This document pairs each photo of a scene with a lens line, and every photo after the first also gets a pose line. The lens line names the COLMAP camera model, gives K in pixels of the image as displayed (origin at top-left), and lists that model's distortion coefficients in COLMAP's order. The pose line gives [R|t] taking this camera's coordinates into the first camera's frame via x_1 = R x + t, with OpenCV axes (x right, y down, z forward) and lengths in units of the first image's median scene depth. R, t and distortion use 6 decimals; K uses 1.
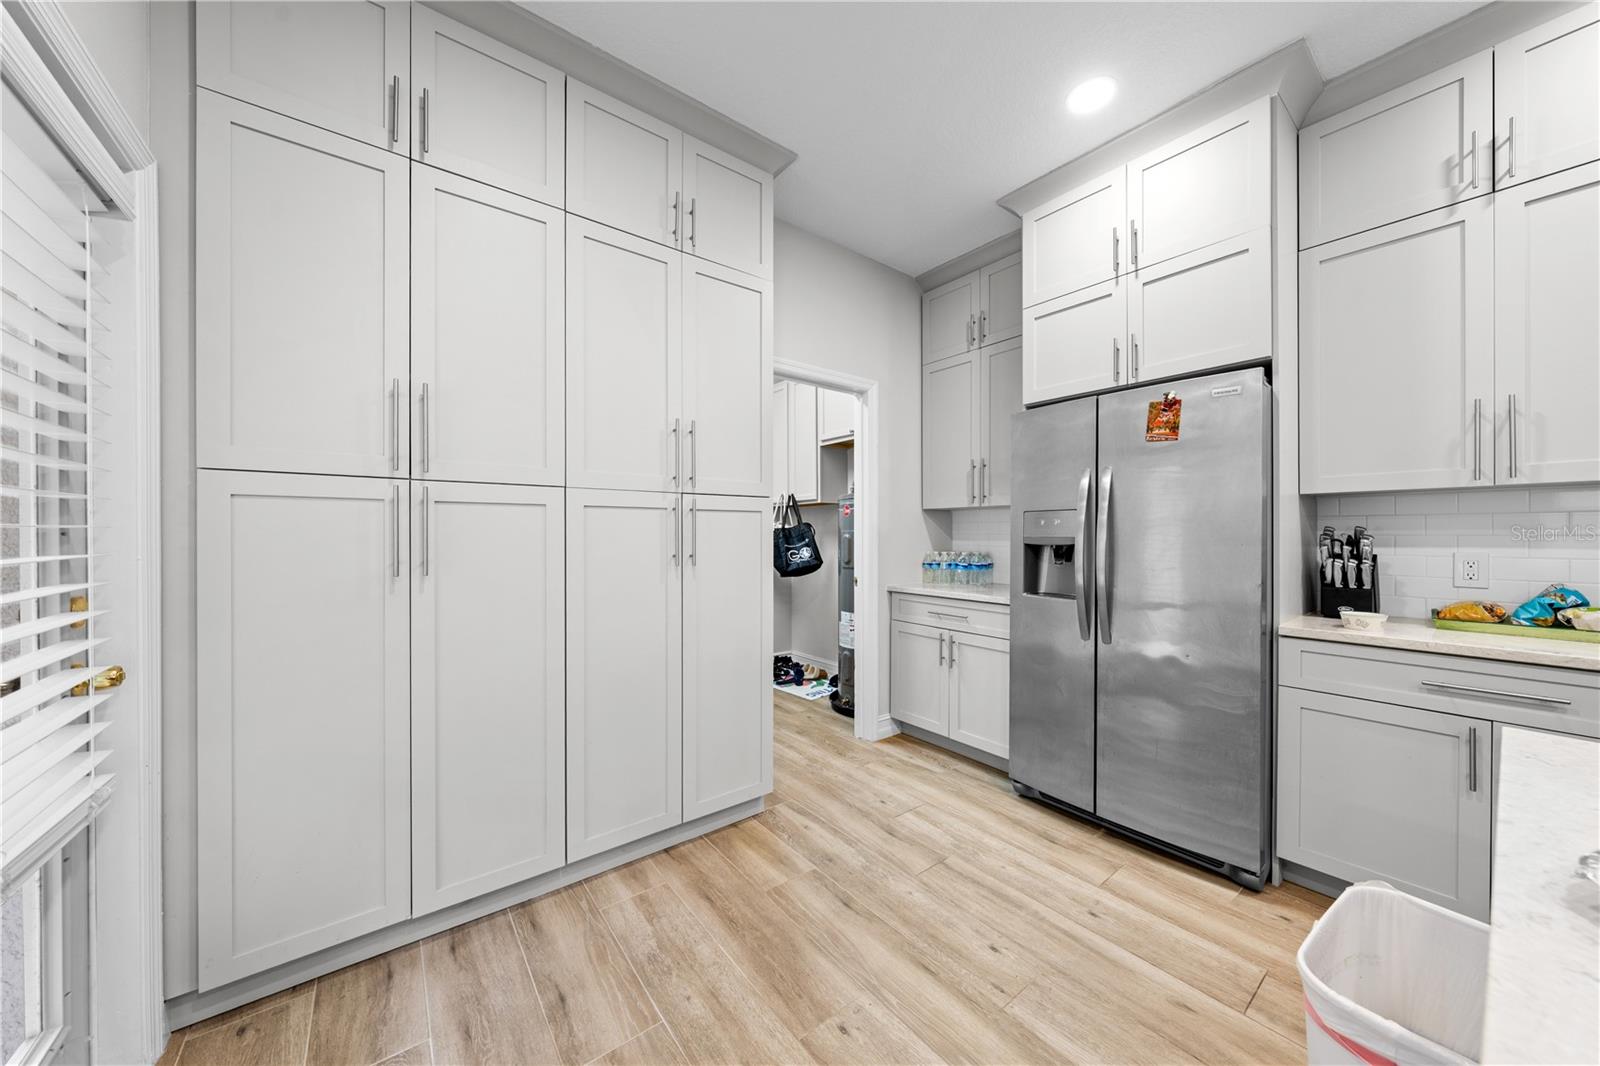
lens RADIAL K [[541.1, 0, 795.7], [0, 541.1, 529.4], [0, 0, 1]] dist [-0.004481, 0.000535]
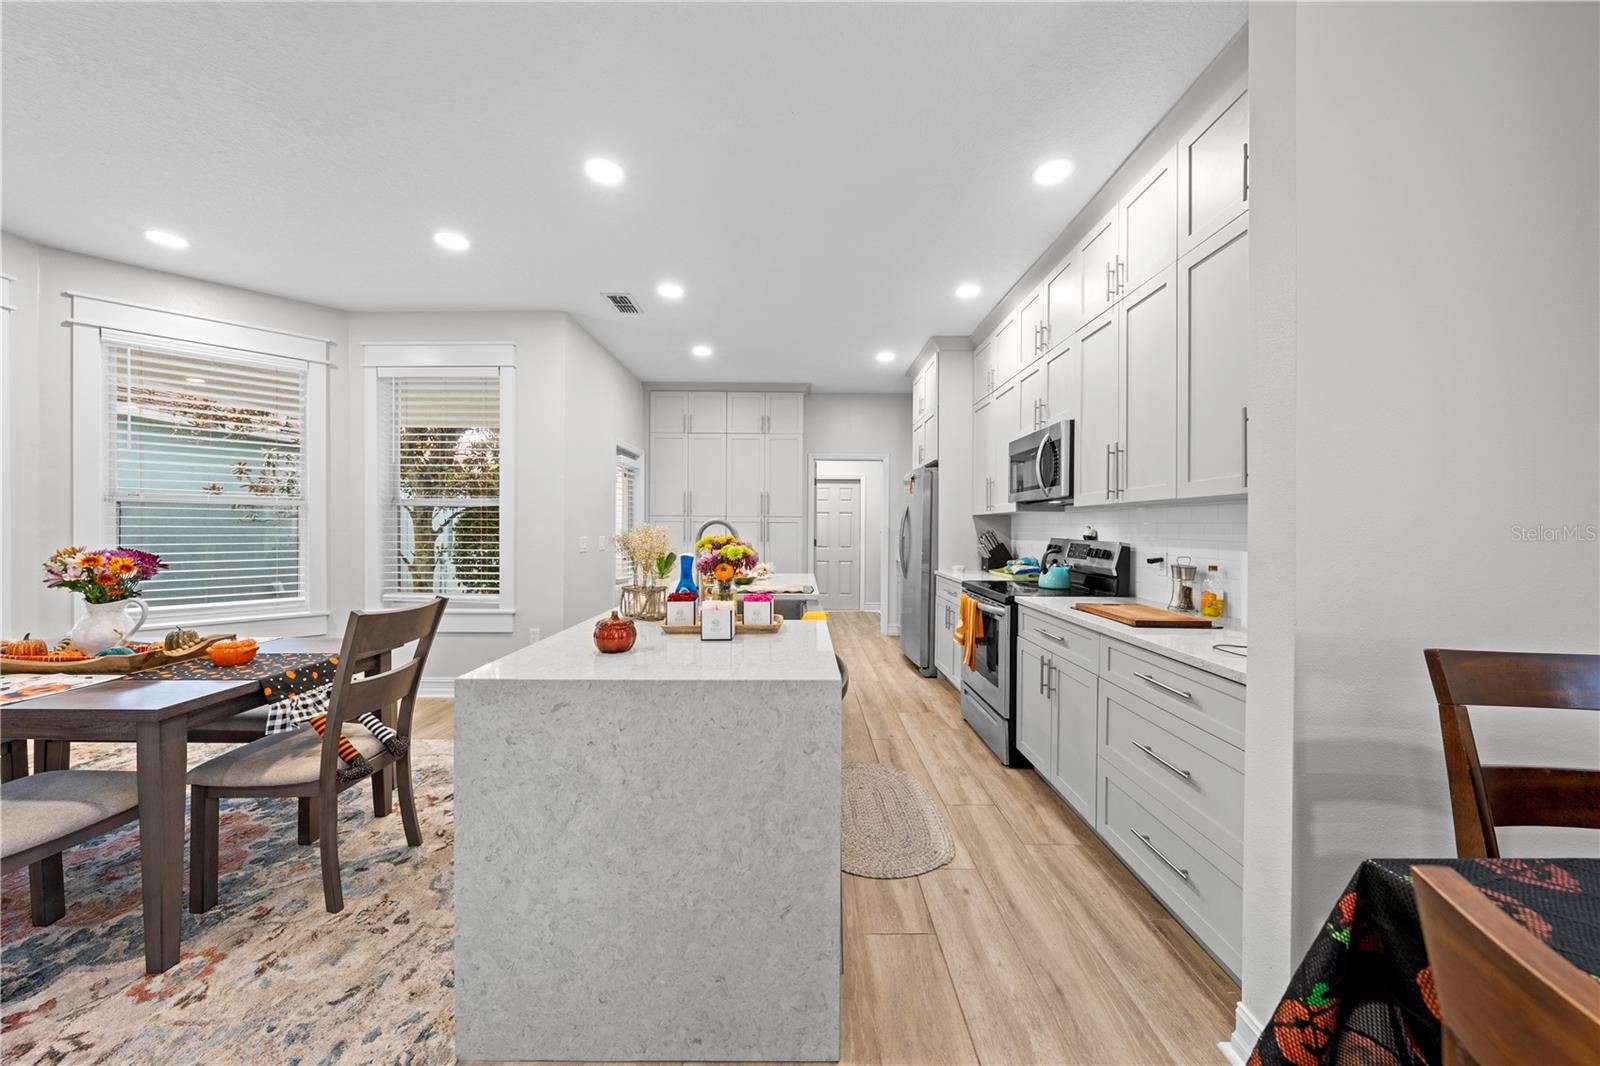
lens RADIAL K [[541.1, 0, 800.9], [0, 541.1, 528.0], [0, 0, 1]] dist [-0.004481, 0.000535]
pose [[0.795158, 0.005674, -0.606376, 1.875779], [-0.006886, 0.999976, 0.000326, -0.010192], [0.606363, 0.003916, 0.795178, -1.304913]]
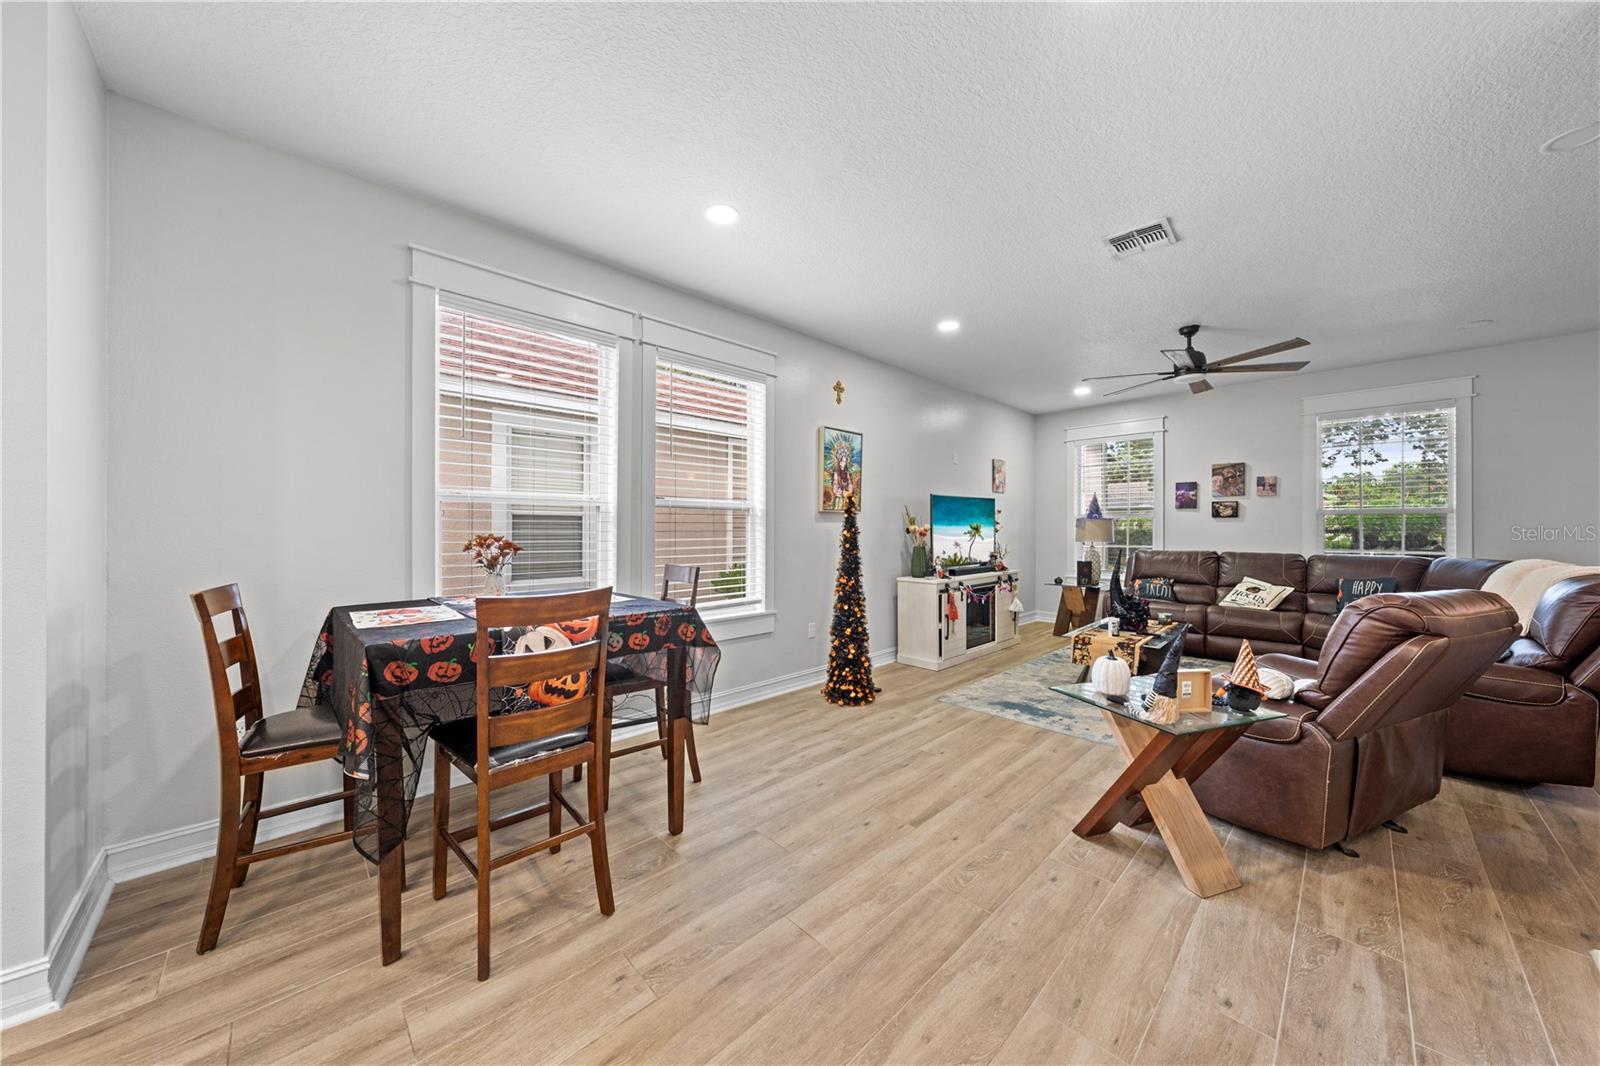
lens RADIAL K [[541.1, 0, 798.3], [0, 541.1, 531.4], [0, 0, 1]] dist [-0.004481, 0.000535]
pose [[-0.108093, -0.002011, 0.994139, 1.064884], [0.002868, 0.999993, 0.002335, -0.005283], [-0.994137, 0.003104, -0.108086, -1.448893]]
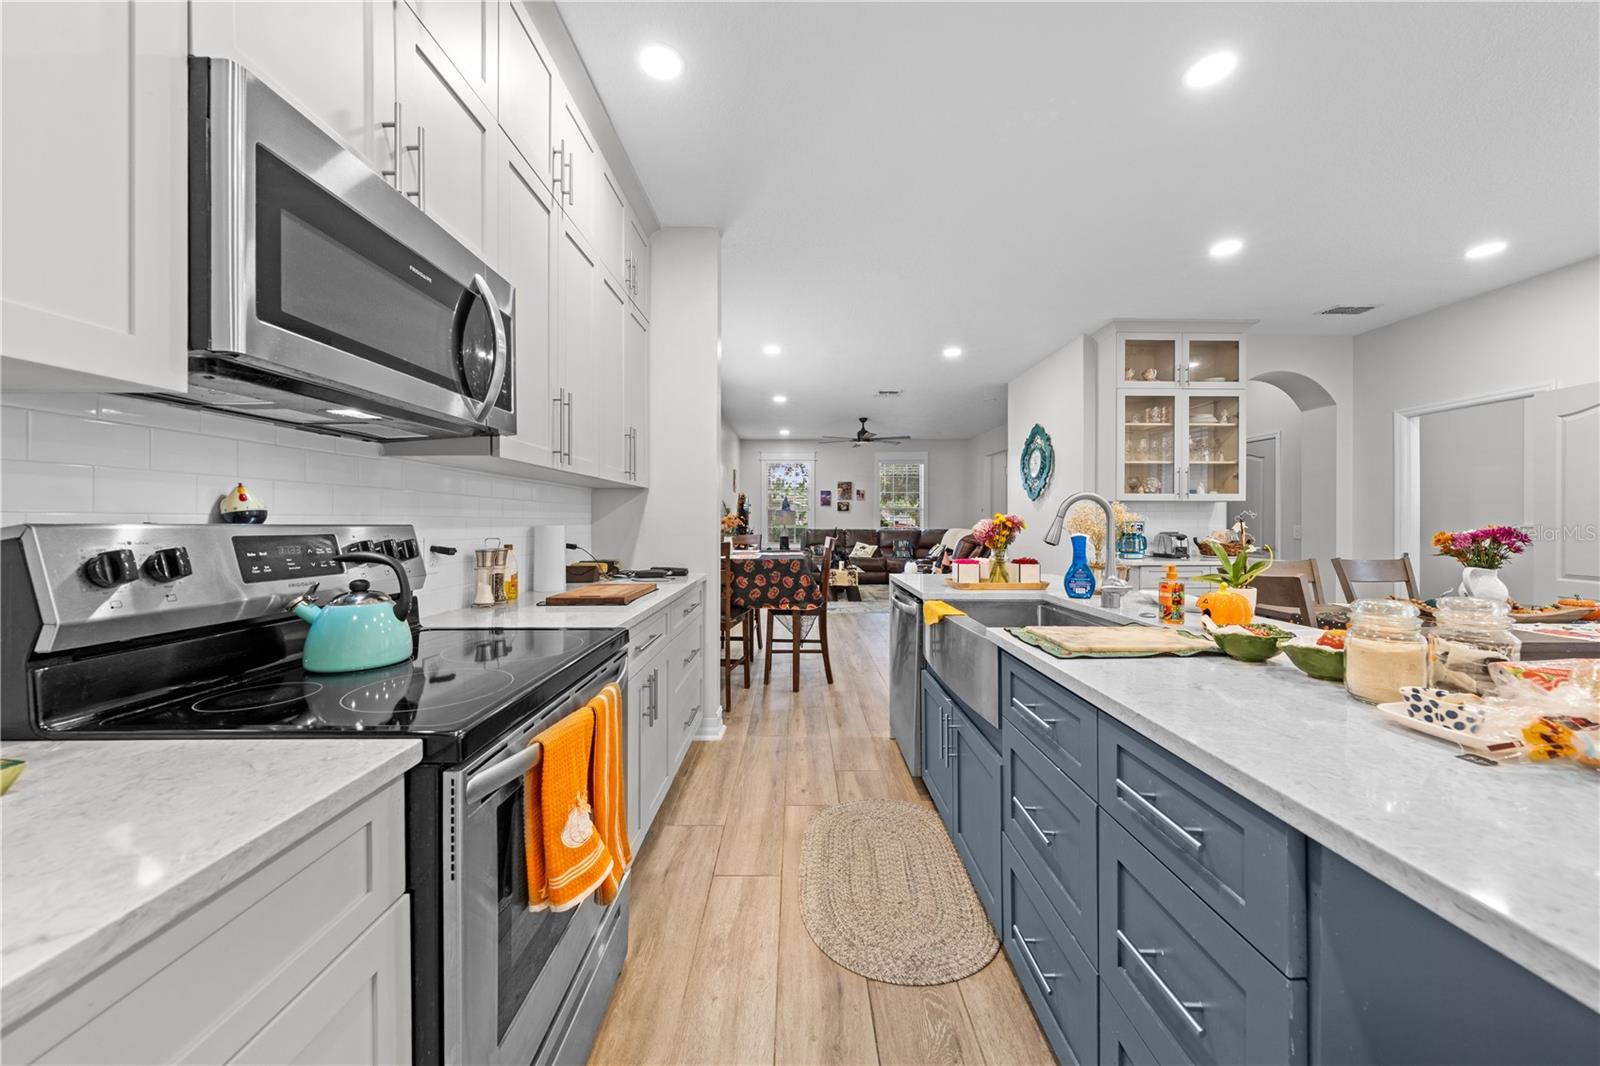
lens RADIAL K [[541.1, 0, 788.1], [0, 541.1, 536.5], [0, 0, 1]] dist [-0.004481, 0.000535]
pose [[-0.783021, -0.019461, 0.621690, 0.731844], [0.000606, 0.999486, 0.032051, 0.016587], [-0.621994, 0.025474, -0.782607, 0.738697]]
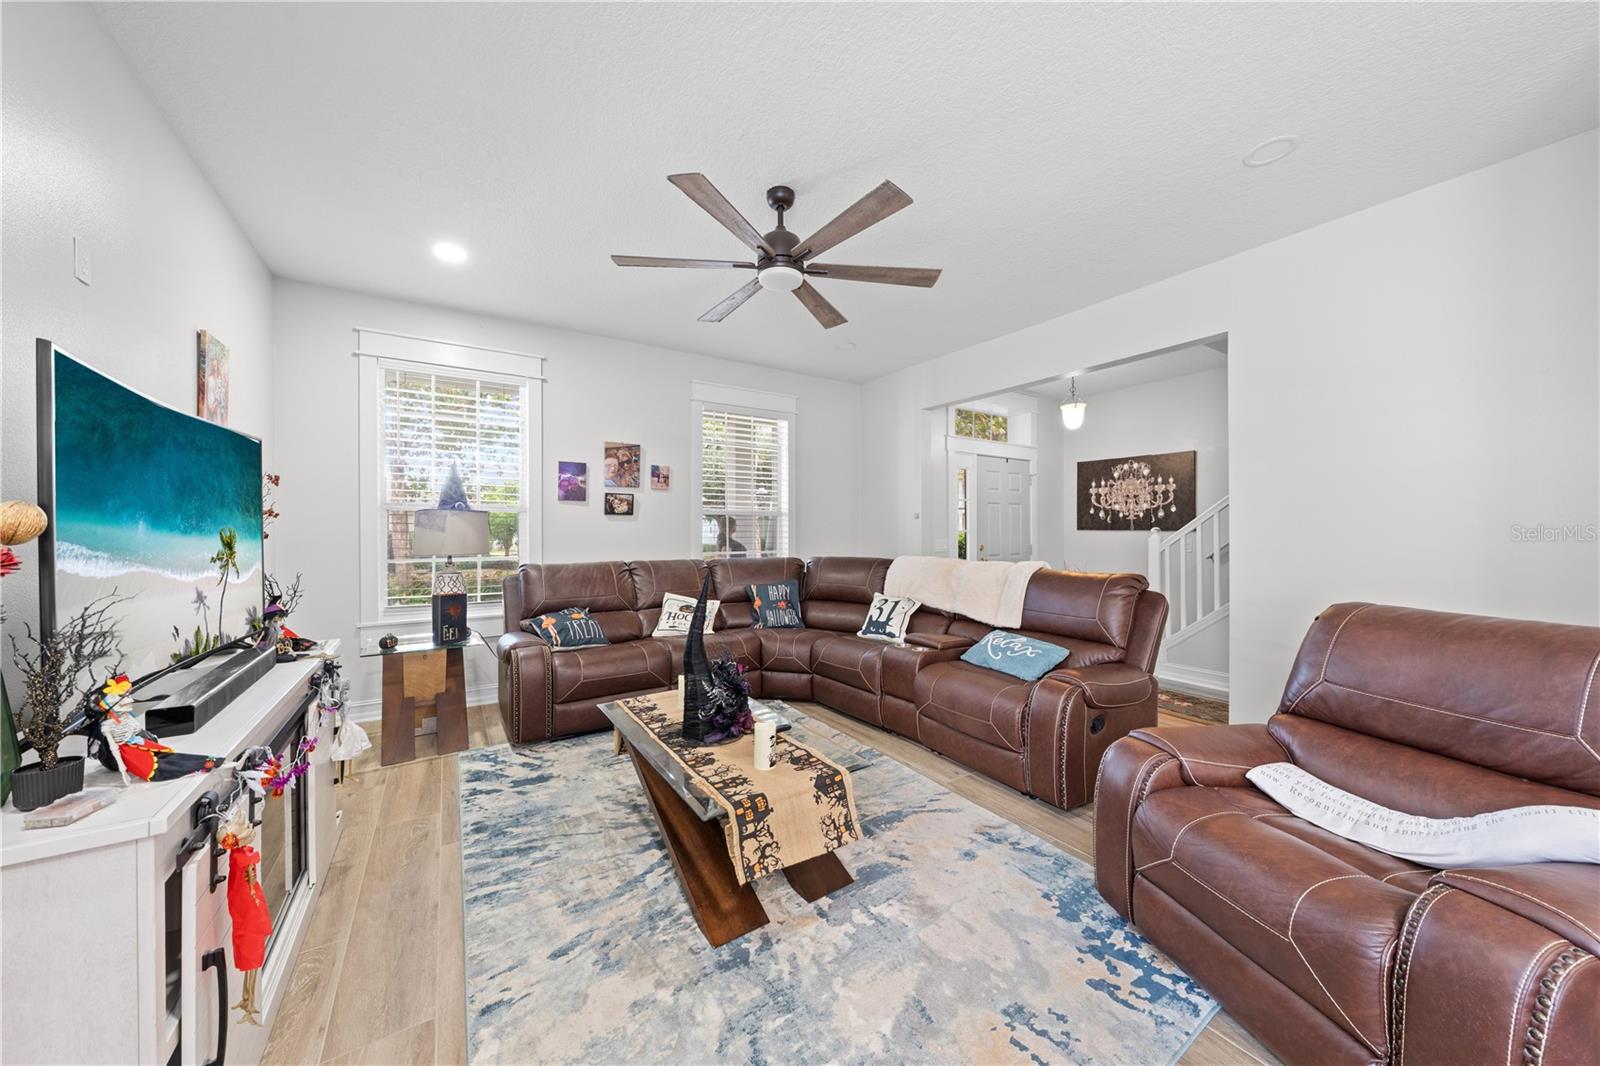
lens RADIAL K [[541.1, 0, 802.5], [0, 541.1, 530.5], [0, 0, 1]] dist [-0.004481, 0.000535]
pose [[-0.997449, 0.003042, 0.071319, 2.978592], [0.003252, 0.999991, 0.002828, -0.008251], [-0.071309, 0.003053, -0.997450, -1.969447]]
